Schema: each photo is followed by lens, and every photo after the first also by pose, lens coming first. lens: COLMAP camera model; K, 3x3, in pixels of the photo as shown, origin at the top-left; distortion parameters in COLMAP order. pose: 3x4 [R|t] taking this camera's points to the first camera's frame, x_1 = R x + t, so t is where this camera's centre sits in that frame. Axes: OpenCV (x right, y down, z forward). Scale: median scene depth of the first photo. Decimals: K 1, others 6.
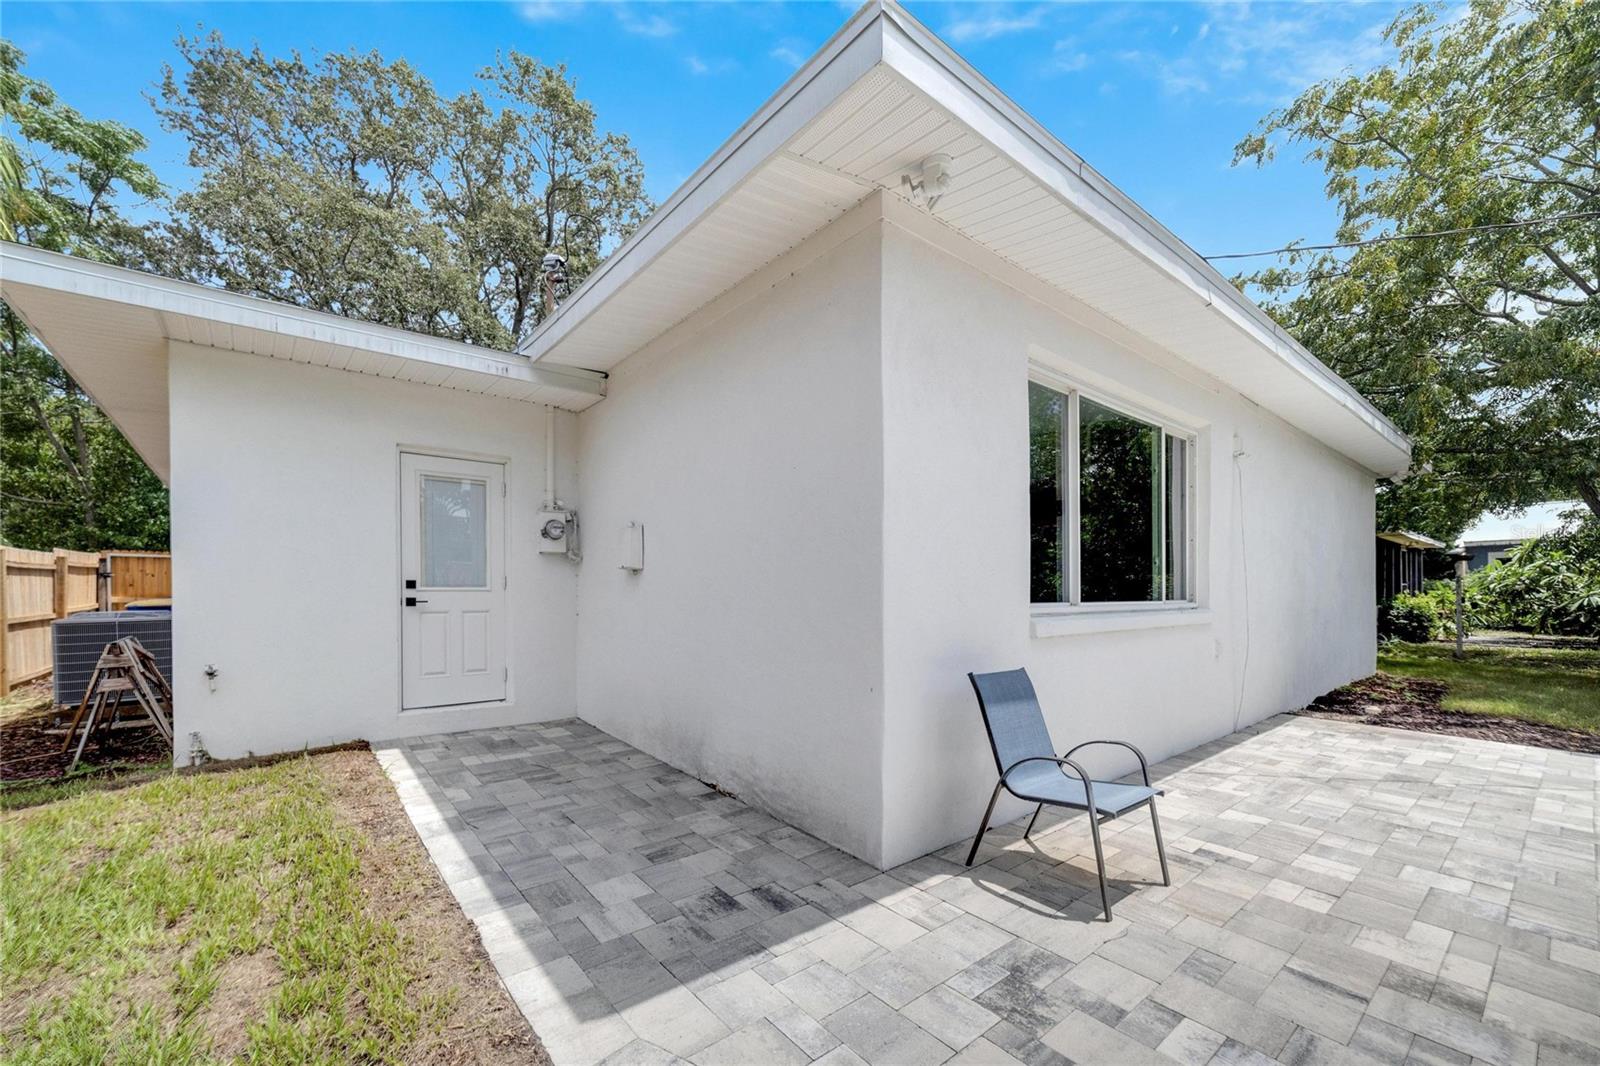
lens RADIAL K [[646.8, 0, 802.4], [0, 646.8, 593.3], [0, 0, 1]] dist [0.007980, -0.000331]
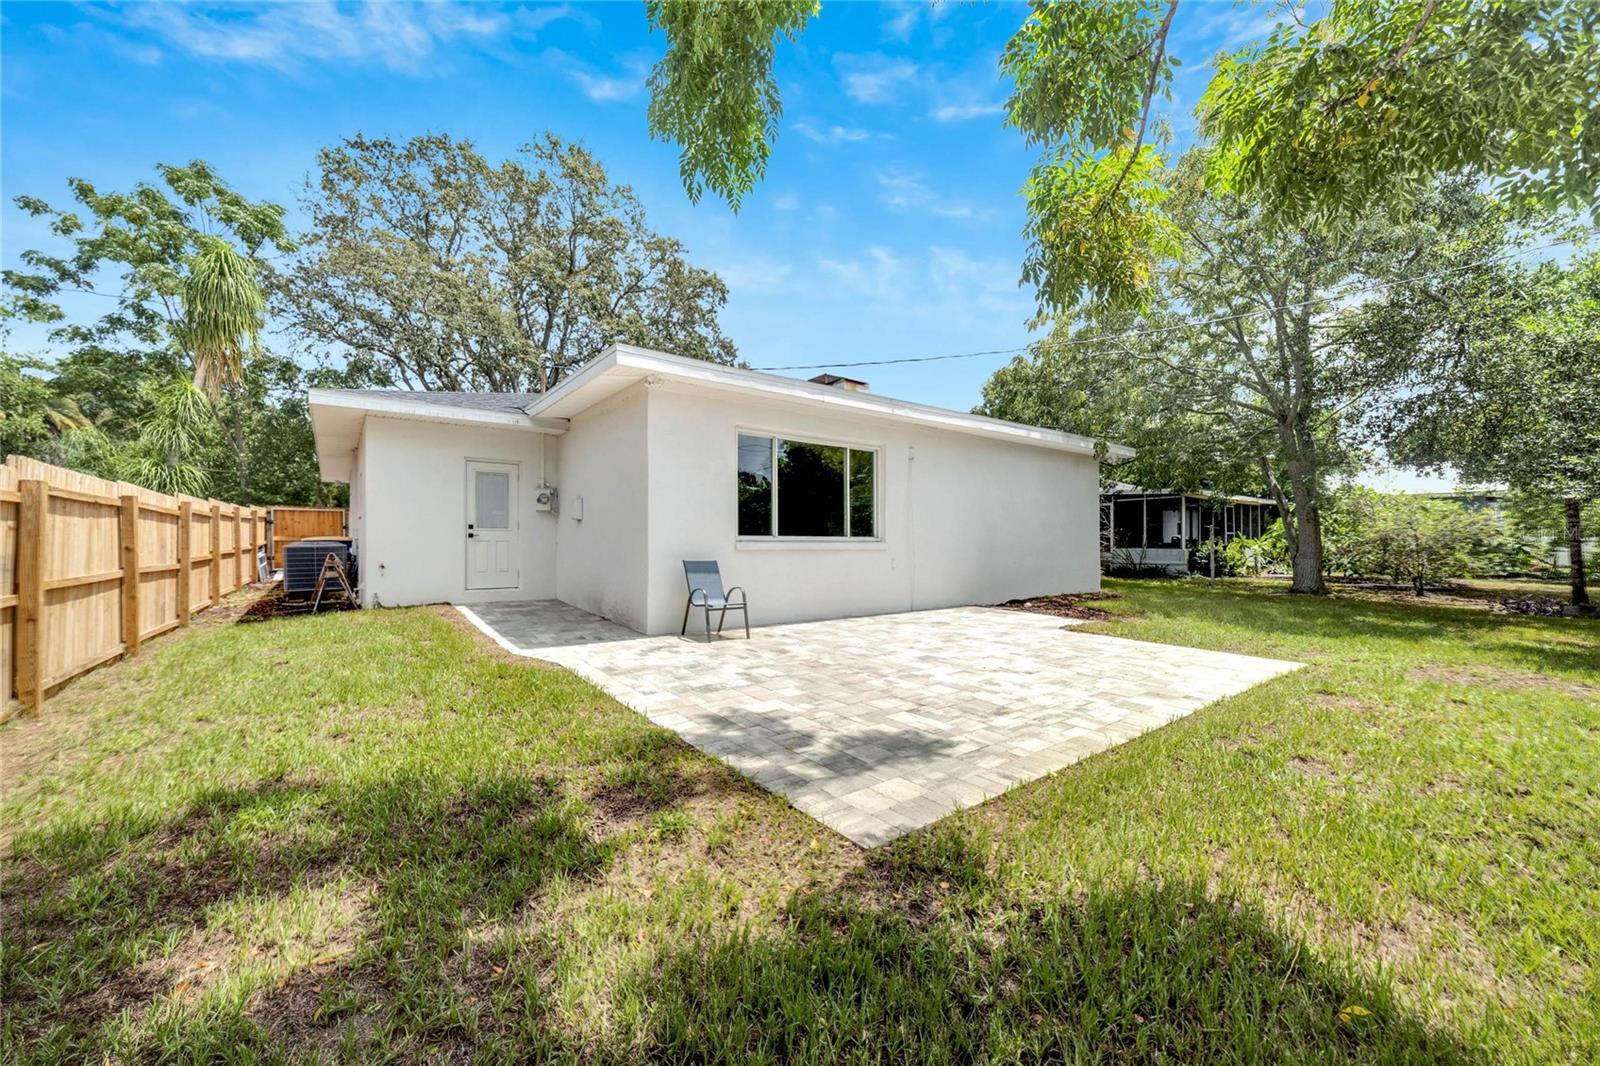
lens RADIAL K [[608.0, 0, 802.3], [0, 608.0, 537.6], [0, 0, 1]] dist [-0.001344, 0.000177]
pose [[0.999428, 0.003962, -0.033585, 0.485842], [-0.004202, 0.999966, -0.007061, 0.028876], [0.033556, 0.007198, 0.999411, -0.846383]]
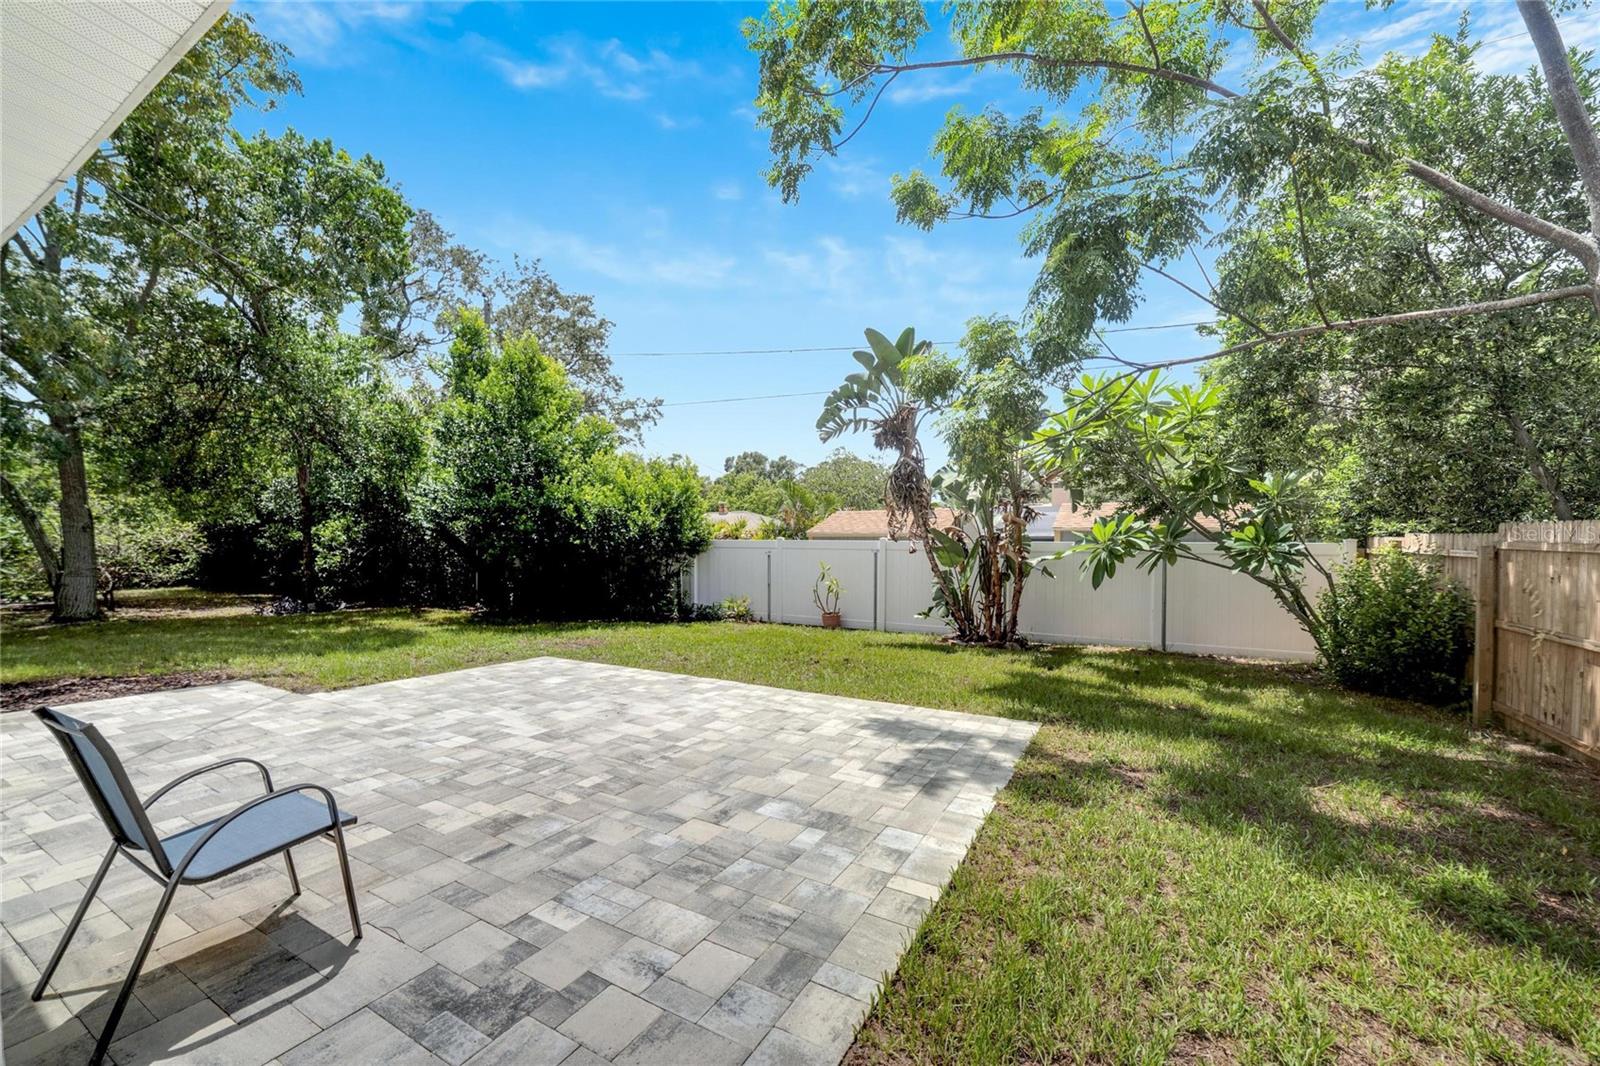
lens RADIAL K [[608.0, 0, 802.3], [0, 608.0, 537.6], [0, 0, 1]] dist [-0.001344, 0.000177]
pose [[-0.352876, 0.014886, 0.935552, -0.317165], [0.001213, 0.999880, -0.015452, -0.019820], [-0.935669, -0.004318, -0.352852, 0.428195]]
